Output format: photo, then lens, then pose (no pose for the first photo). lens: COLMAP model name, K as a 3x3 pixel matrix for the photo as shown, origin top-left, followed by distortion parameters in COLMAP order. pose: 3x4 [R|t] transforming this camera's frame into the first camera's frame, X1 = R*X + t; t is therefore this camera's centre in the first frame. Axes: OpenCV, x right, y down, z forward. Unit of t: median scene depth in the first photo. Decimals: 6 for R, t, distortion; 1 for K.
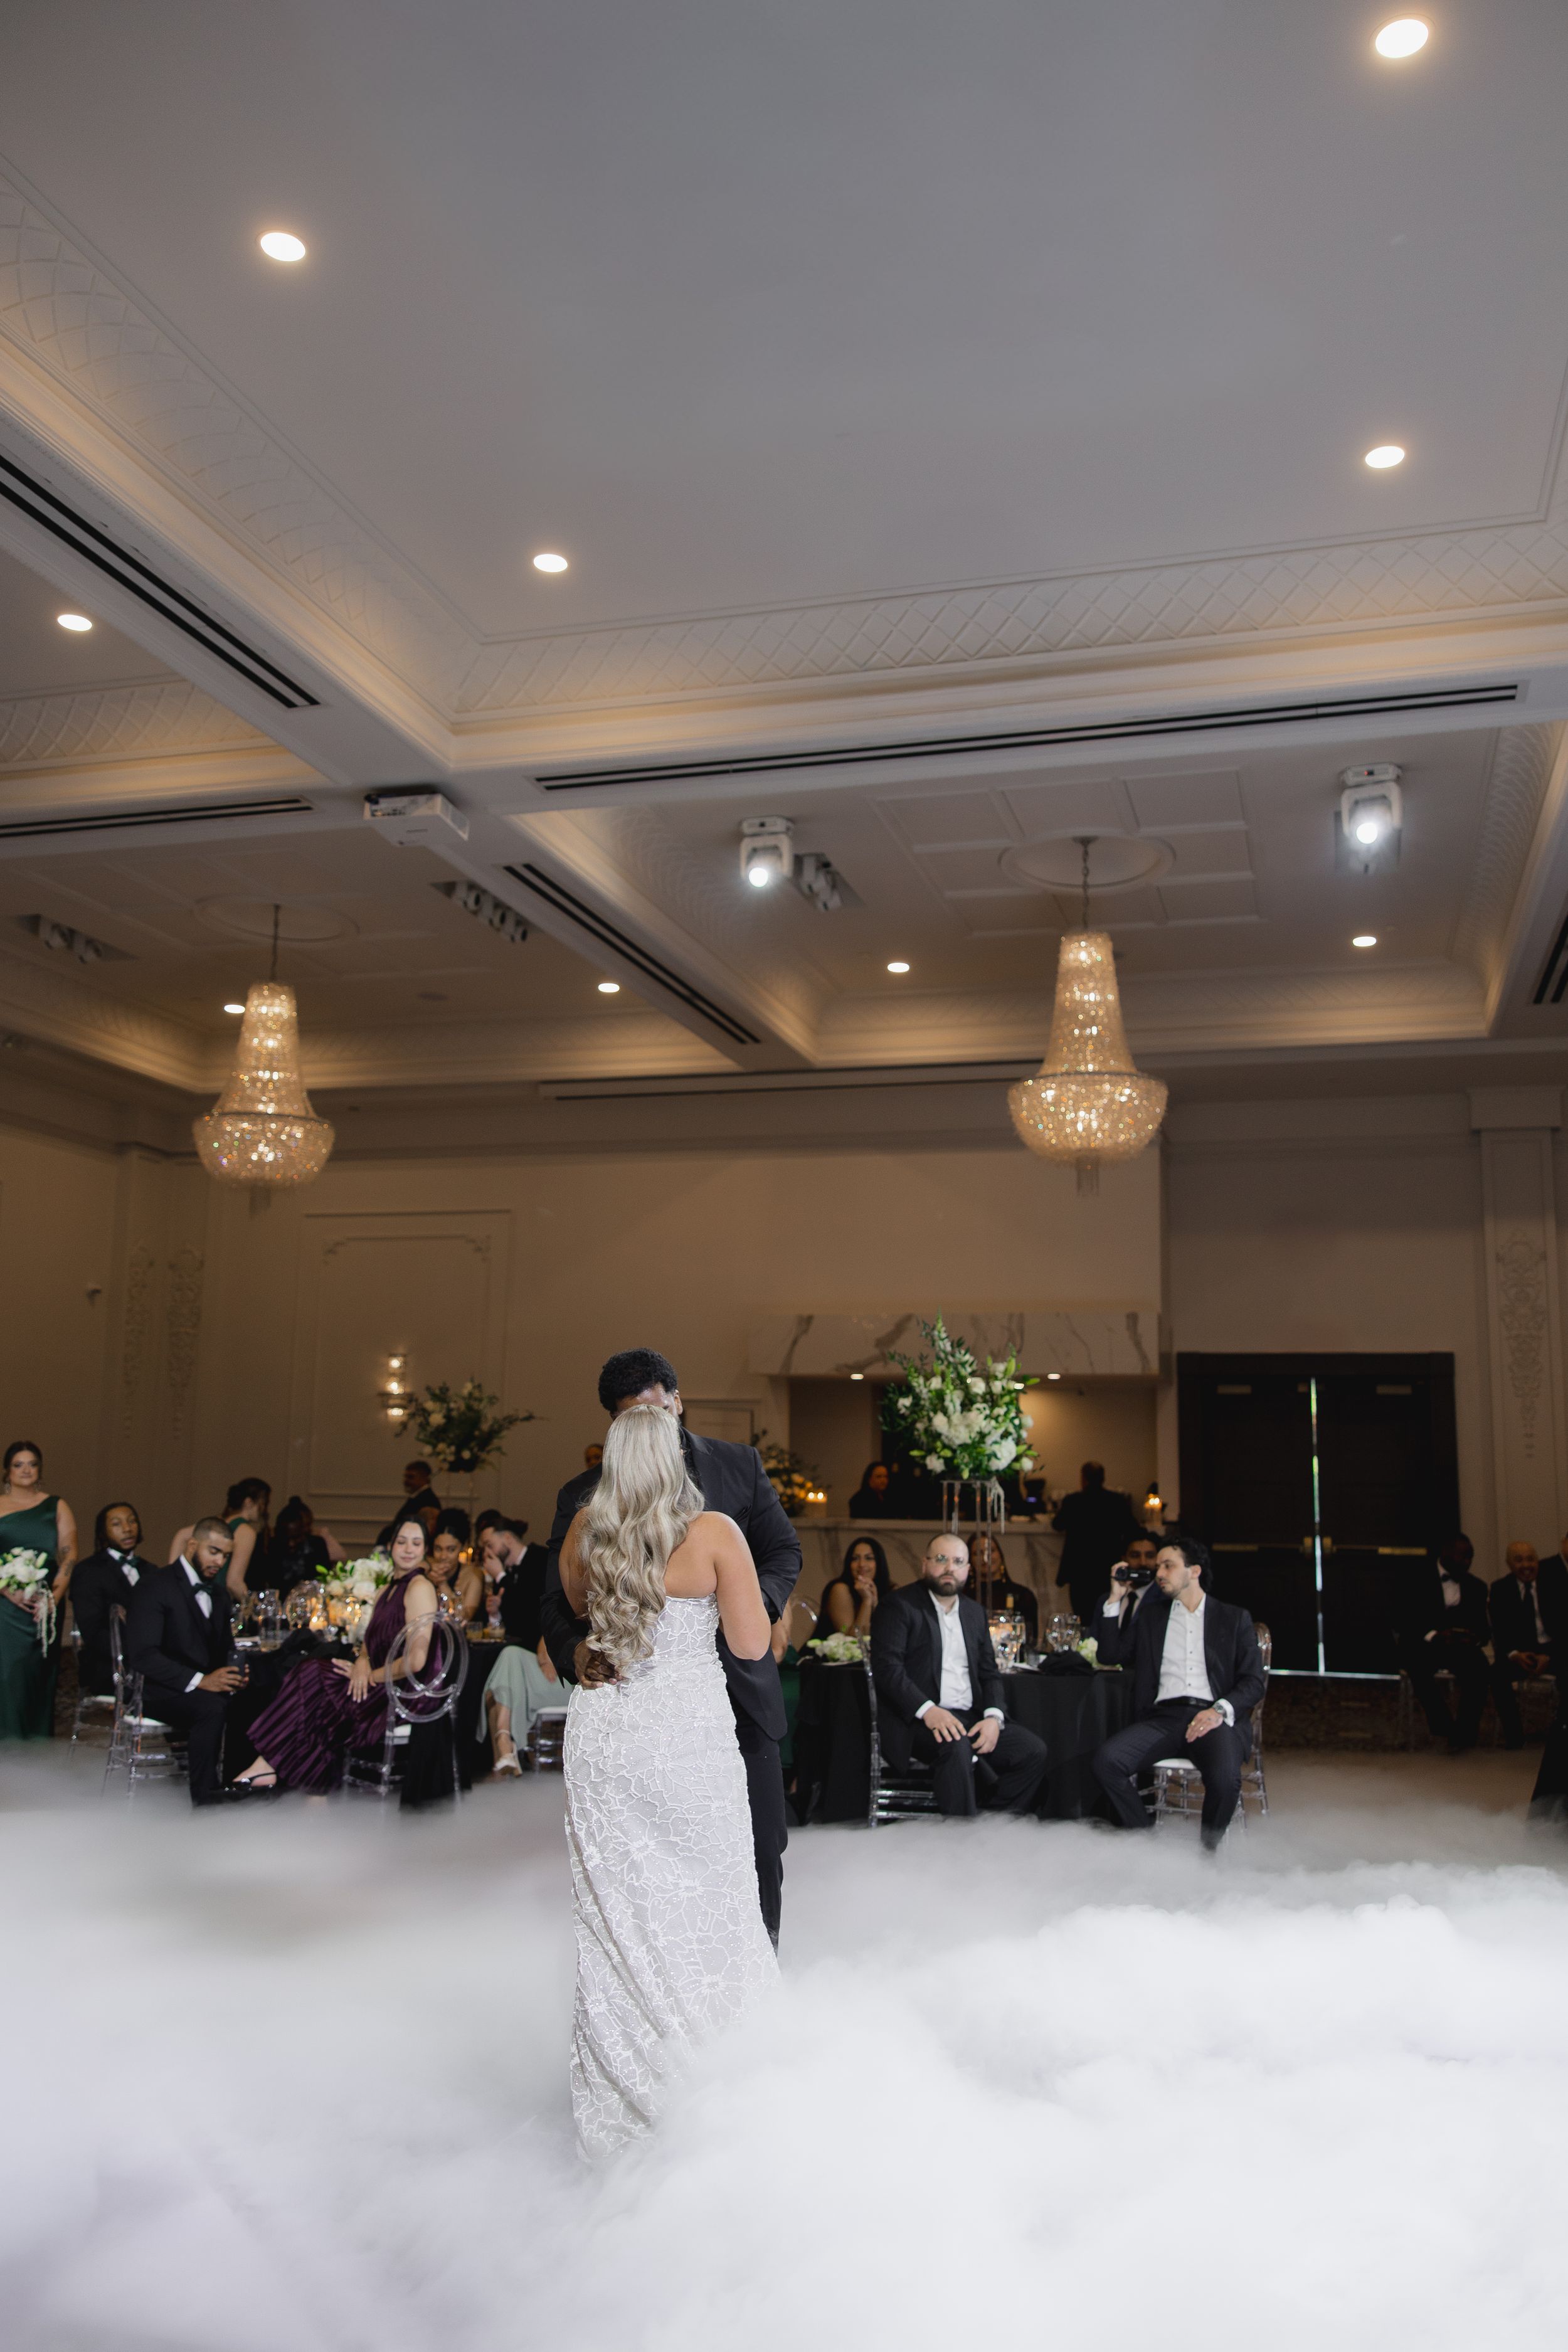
lens RADIAL K [[1919.8, 0, 785.0], [0, 1919.8, 1198.6], [0, 0, 1]] dist [0.006578, 0.003583]
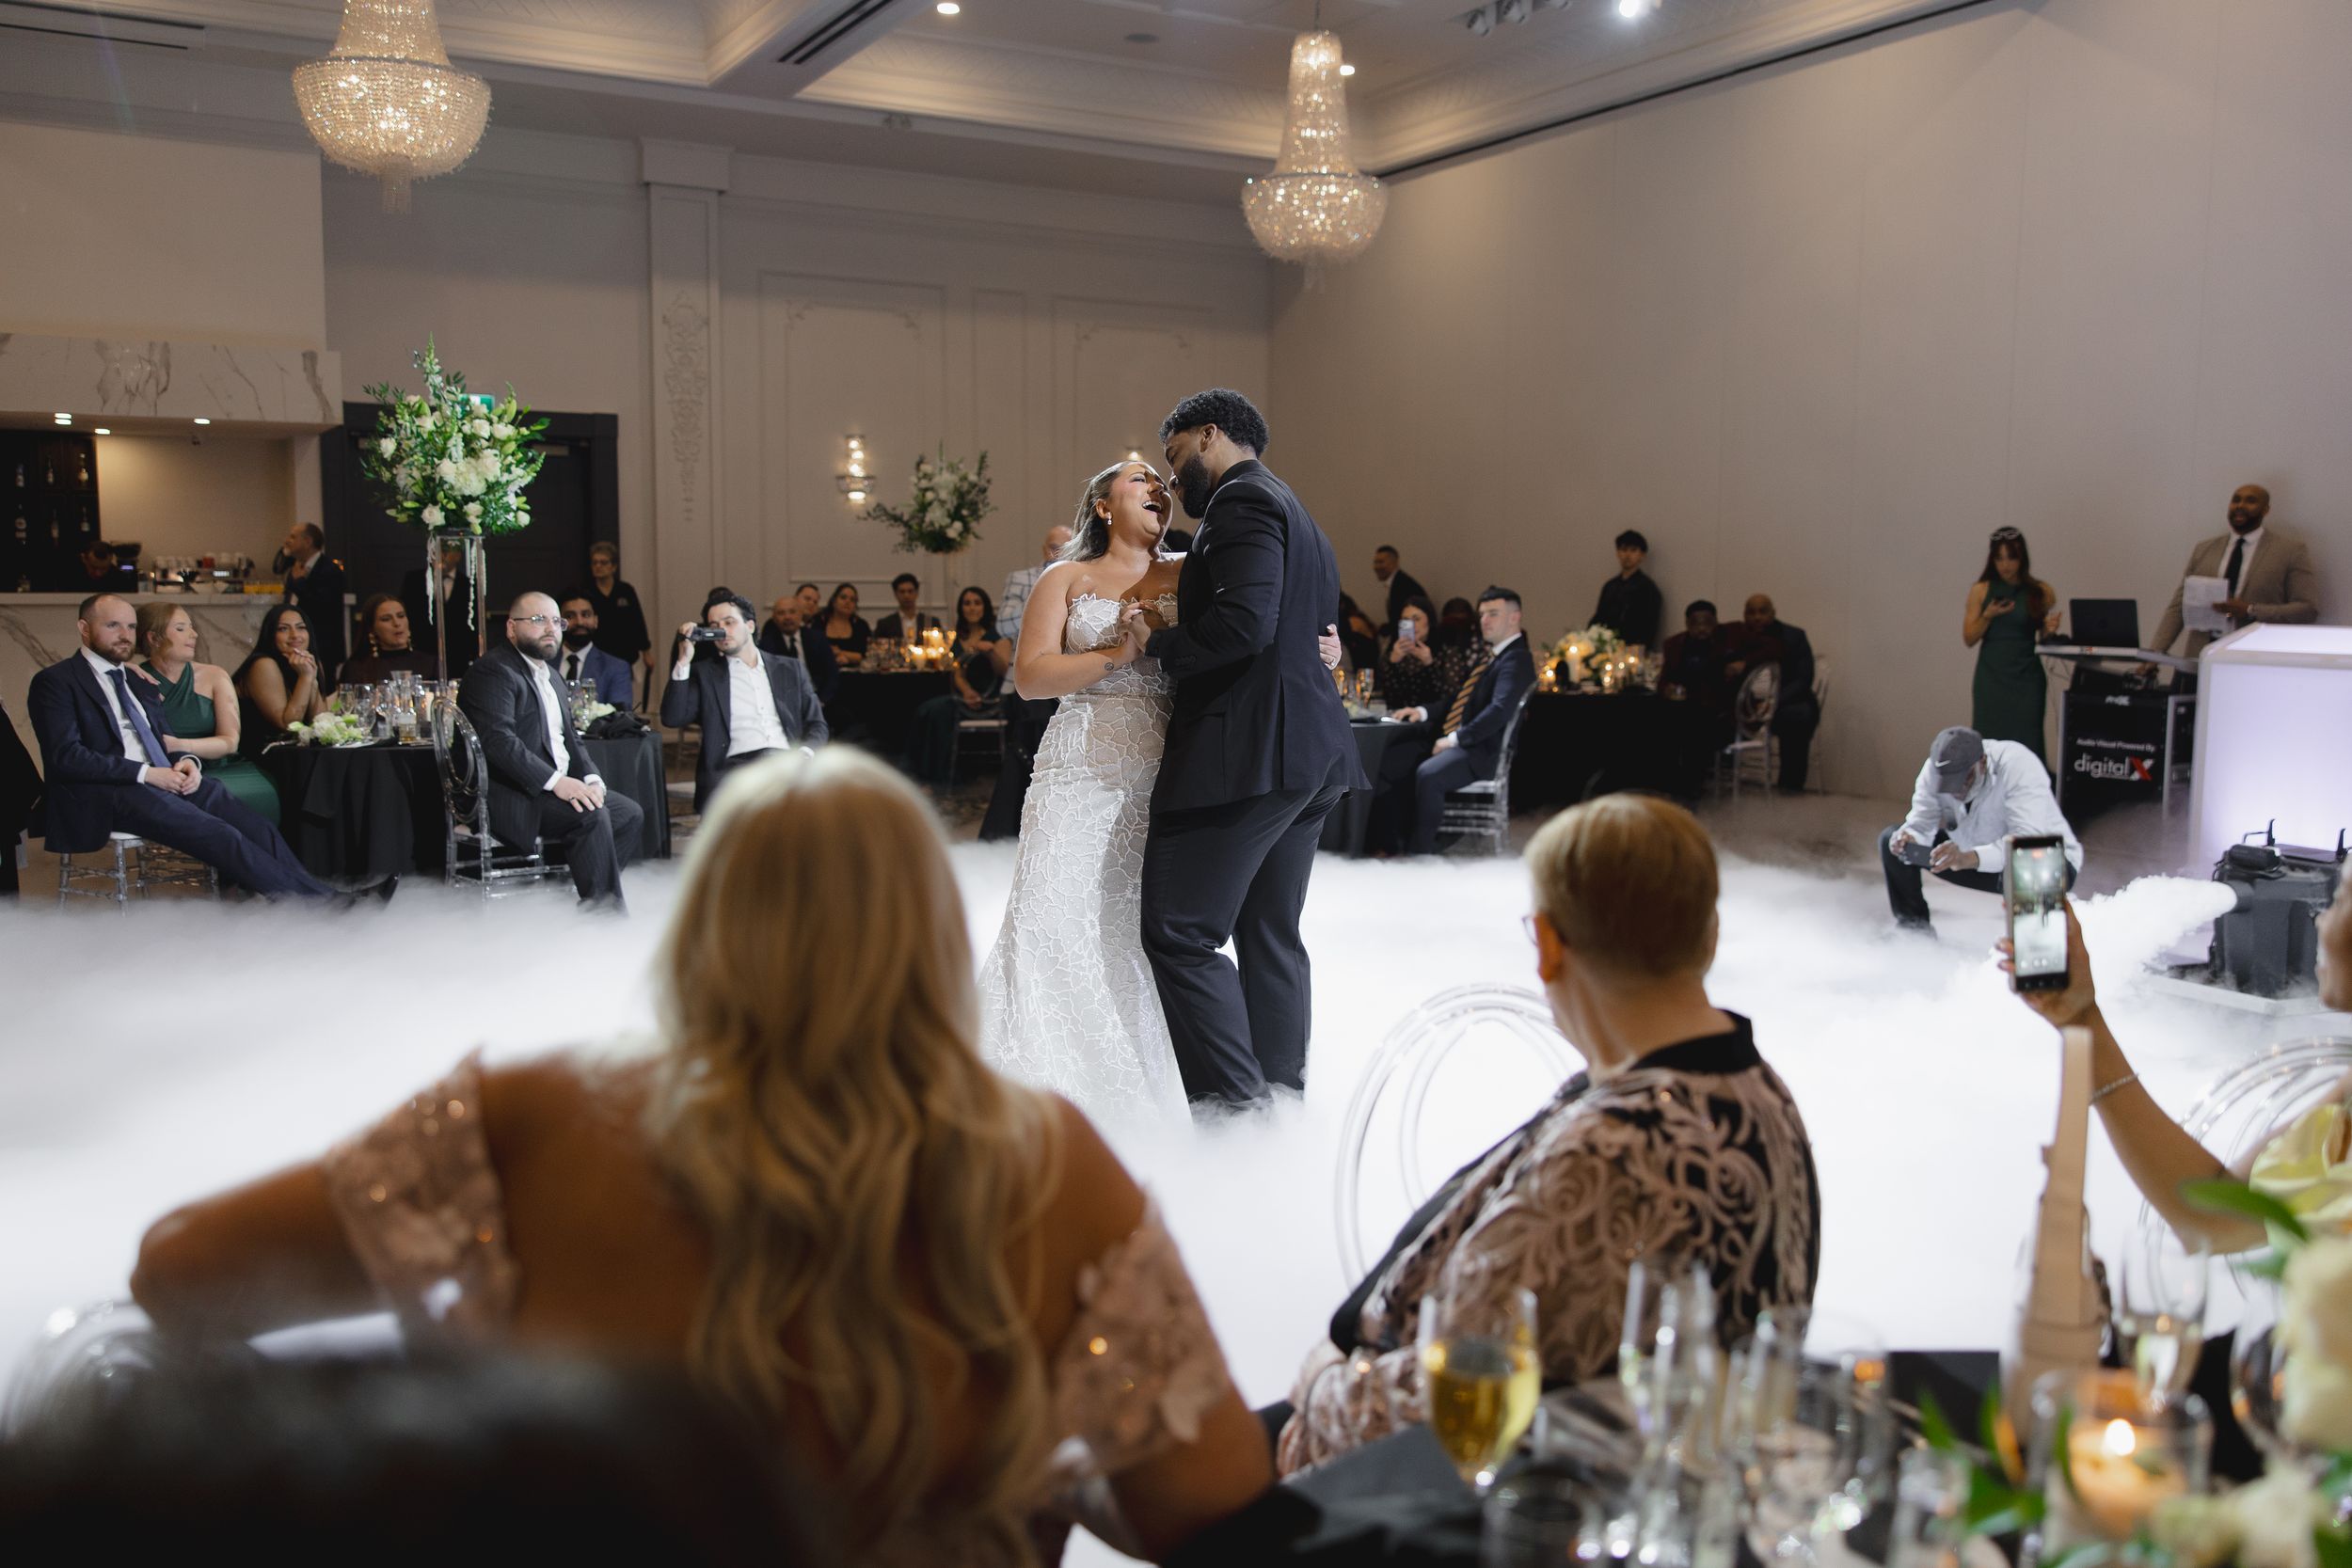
lens RADIAL K [[1986.3, 0, 1186.3], [0, 1986.3, 785.5], [0, 0, 1]] dist [-0.000117, 0.006749]
pose [[0.700729, -0.086878, 0.708118, -0.247870], [-0.099527, 0.970948, 0.217613, 0.019257], [-0.706451, -0.222964, 0.671724, 0.091196]]
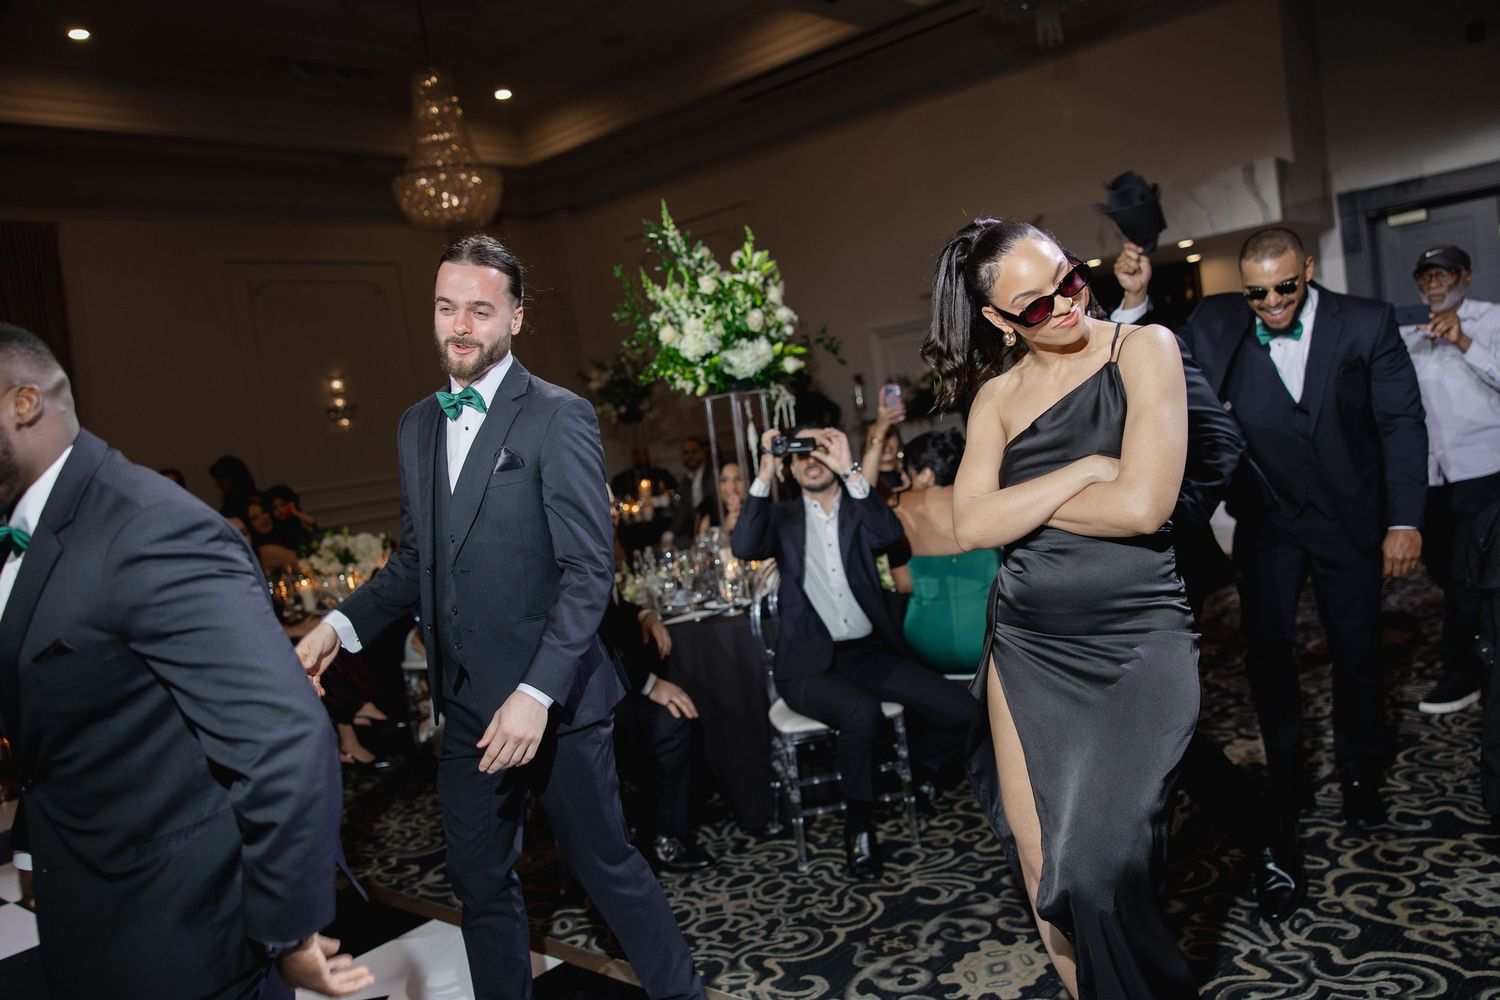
lens RADIAL K [[1178.8, 0, 750.0], [0, 1178.8, 500.0], [0, 0, 1]] dist [0.007973, 0.005935]
pose [[0.890964, -0.110902, -0.440323, 0.264447], [0.213425, 0.958204, 0.190513, 0.069181], [0.400791, -0.263716, 0.877394, 0.388724]]
